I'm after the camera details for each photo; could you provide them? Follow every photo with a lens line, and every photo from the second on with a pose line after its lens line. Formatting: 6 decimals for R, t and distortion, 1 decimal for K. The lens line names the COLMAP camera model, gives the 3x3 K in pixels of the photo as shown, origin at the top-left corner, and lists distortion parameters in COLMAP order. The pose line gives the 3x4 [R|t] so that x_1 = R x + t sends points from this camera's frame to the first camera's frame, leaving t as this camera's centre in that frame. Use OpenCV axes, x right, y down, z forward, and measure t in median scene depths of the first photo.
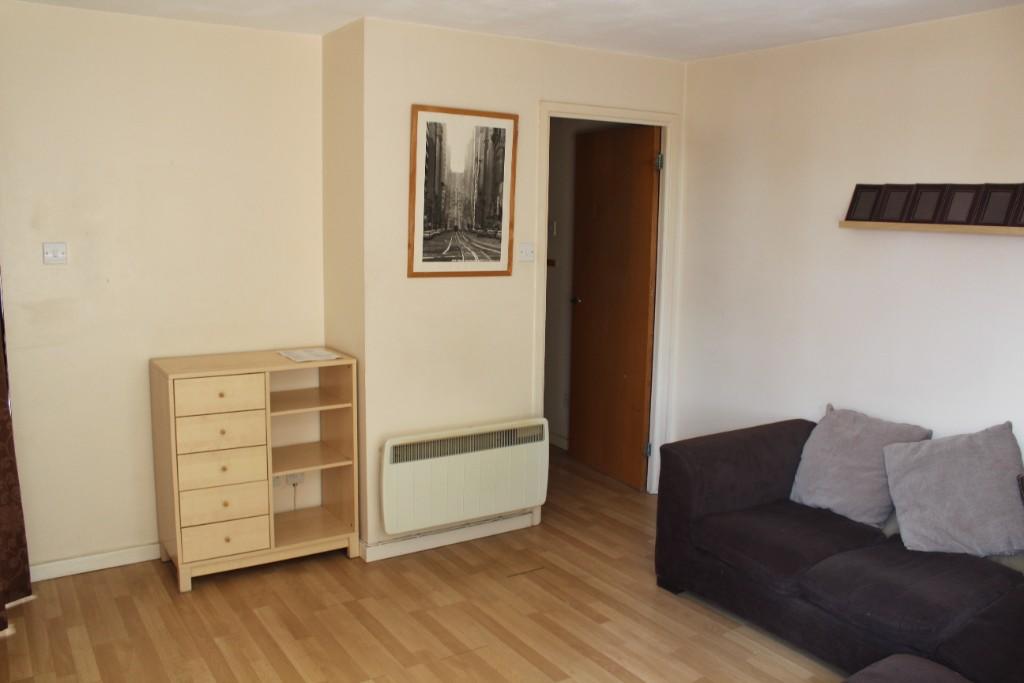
lens RADIAL K [[839.3, 0, 512.0], [0, 839.3, 341.5], [0, 0, 1]] dist [-0.181115, 0.139560]
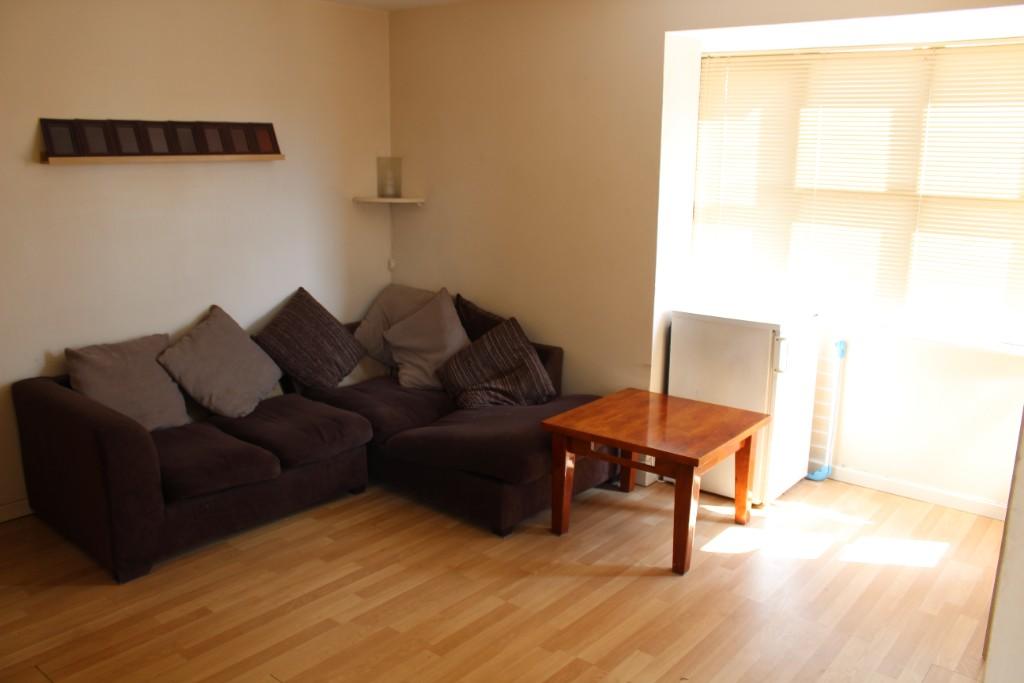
lens RADIAL K [[839.3, 0, 512.0], [0, 839.3, 341.5], [0, 0, 1]] dist [-0.181115, 0.139560]
pose [[-0.290306, -0.228045, 0.929364, -0.754301], [0.137335, 0.951207, 0.276304, -0.141902], [-0.947028, 0.207847, -0.244823, 0.850095]]
